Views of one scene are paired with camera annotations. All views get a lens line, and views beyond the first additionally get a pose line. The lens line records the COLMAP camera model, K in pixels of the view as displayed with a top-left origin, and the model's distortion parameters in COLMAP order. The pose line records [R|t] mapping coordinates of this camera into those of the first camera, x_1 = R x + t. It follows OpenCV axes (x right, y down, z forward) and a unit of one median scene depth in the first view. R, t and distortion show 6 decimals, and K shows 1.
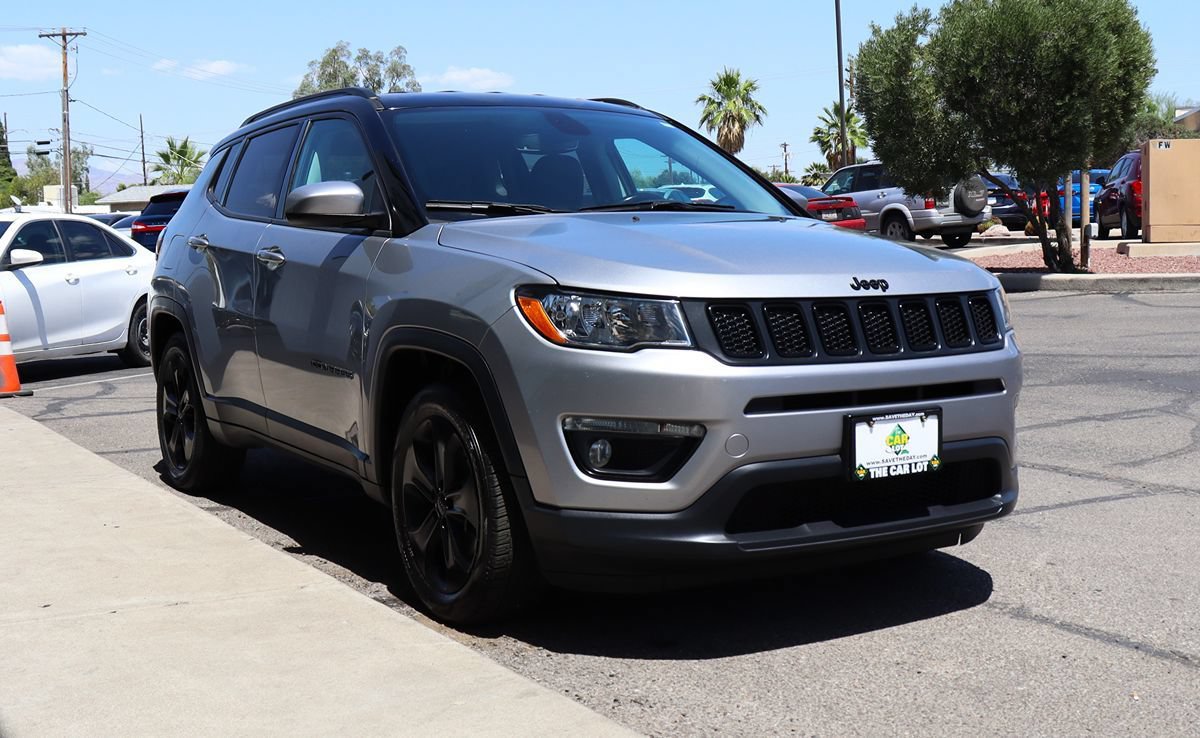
lens RADIAL K [[1502.2, 0, 599.3], [0, 1502.2, 365.9], [0, 0, 1]] dist [-0.148060, 0.000000]
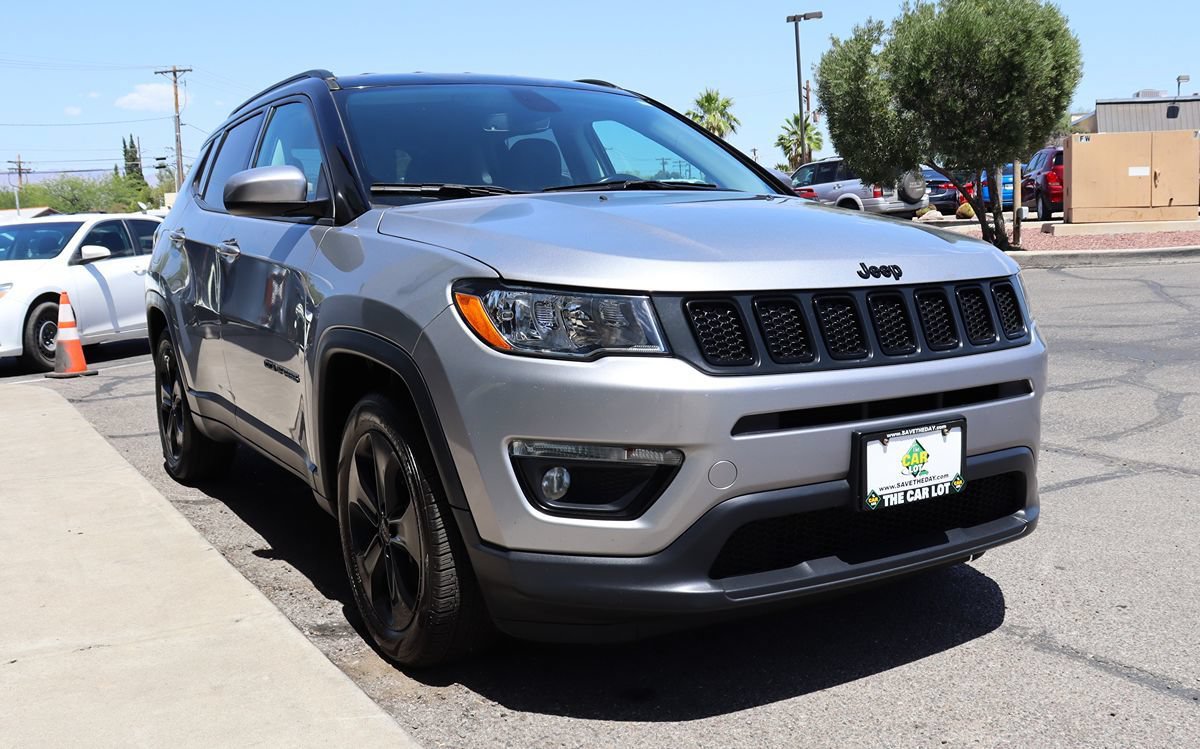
lens RADIAL K [[1181.6, 0, 589.4], [0, 1181.6, 396.3], [0, 0, 1]] dist [-0.129899, 0.000000]
pose [[0.999729, -0.014736, -0.018039, 0.028407], [0.015752, 0.998218, 0.057552, -0.023834], [0.017159, -0.057821, 0.998180, 0.324875]]
